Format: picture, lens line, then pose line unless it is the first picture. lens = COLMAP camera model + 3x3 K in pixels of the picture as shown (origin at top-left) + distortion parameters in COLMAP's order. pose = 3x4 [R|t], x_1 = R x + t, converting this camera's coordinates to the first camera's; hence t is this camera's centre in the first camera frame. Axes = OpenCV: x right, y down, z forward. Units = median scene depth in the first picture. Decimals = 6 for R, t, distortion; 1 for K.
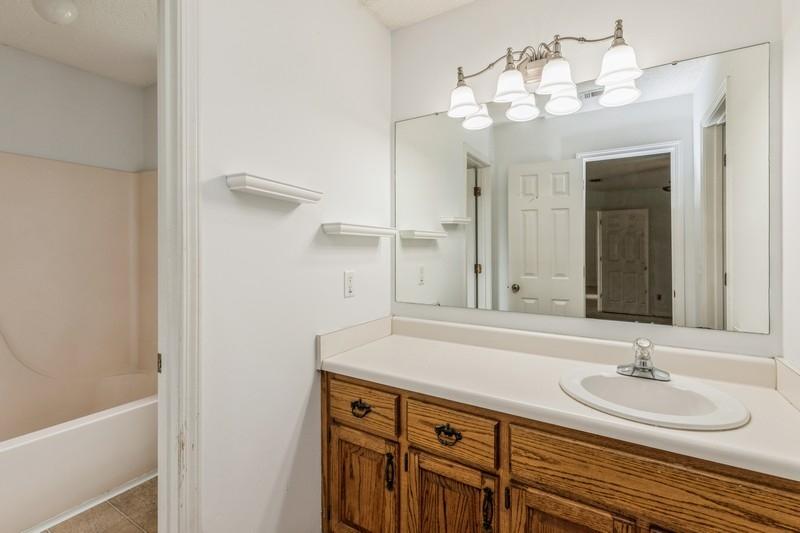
lens RADIAL K [[361.8, 0, 398.2], [0, 361.8, 258.7], [0, 0, 1]] dist [0.003277, -0.002026]
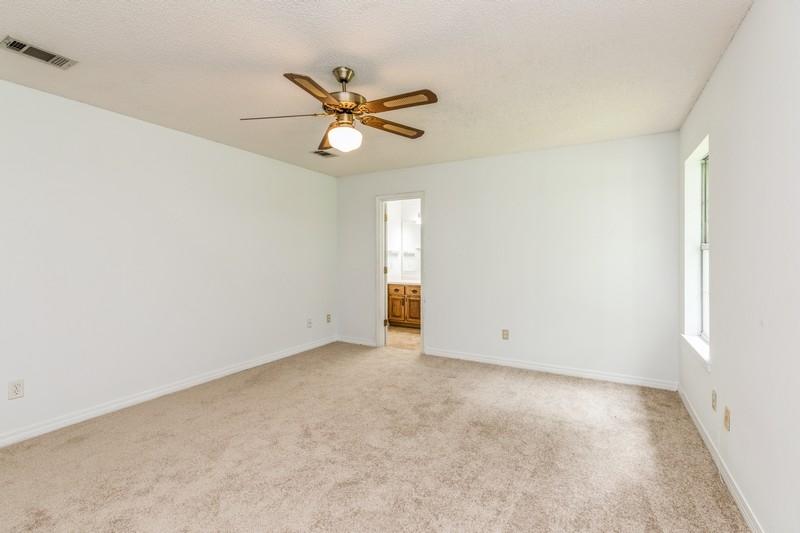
lens RADIAL K [[361.8, 0, 399.1], [0, 361.8, 262.5], [0, 0, 1]] dist [0.003277, -0.002026]
pose [[0.999731, 0.001082, 0.023165, -0.174506], [-0.000760, 0.999903, -0.013929, 0.113192], [-0.023178, 0.013907, 0.999635, -3.612567]]
